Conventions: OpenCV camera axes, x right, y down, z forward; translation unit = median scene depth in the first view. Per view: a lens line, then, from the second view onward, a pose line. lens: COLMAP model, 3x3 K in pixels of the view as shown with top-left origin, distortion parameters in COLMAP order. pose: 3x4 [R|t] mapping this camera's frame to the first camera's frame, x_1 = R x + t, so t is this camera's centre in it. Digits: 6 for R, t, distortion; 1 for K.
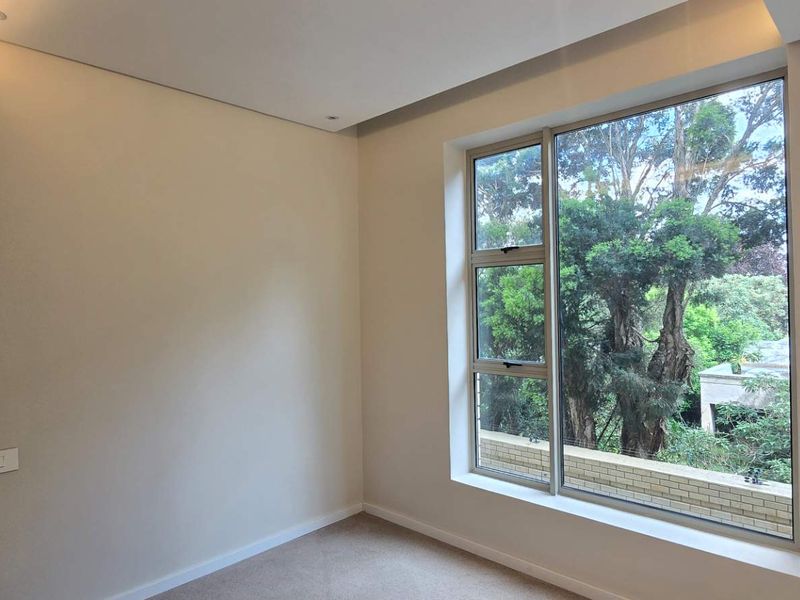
lens RADIAL K [[530.6, 0, 402.5], [0, 530.6, 299.0], [0, 0, 1]] dist [-0.002841, 0.001542]
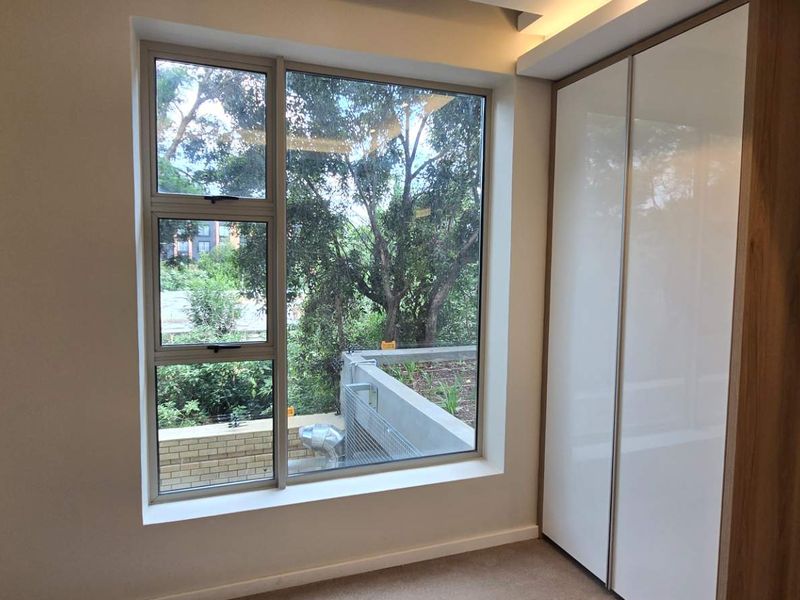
lens RADIAL K [[530.6, 0, 401.0], [0, 530.6, 300.9], [0, 0, 1]] dist [-0.002841, 0.001542]
pose [[0.435868, -0.046675, 0.898799, -0.196475], [-0.025839, 0.997594, 0.064336, -0.001522], [-0.899640, -0.051266, 0.433613, 0.221083]]
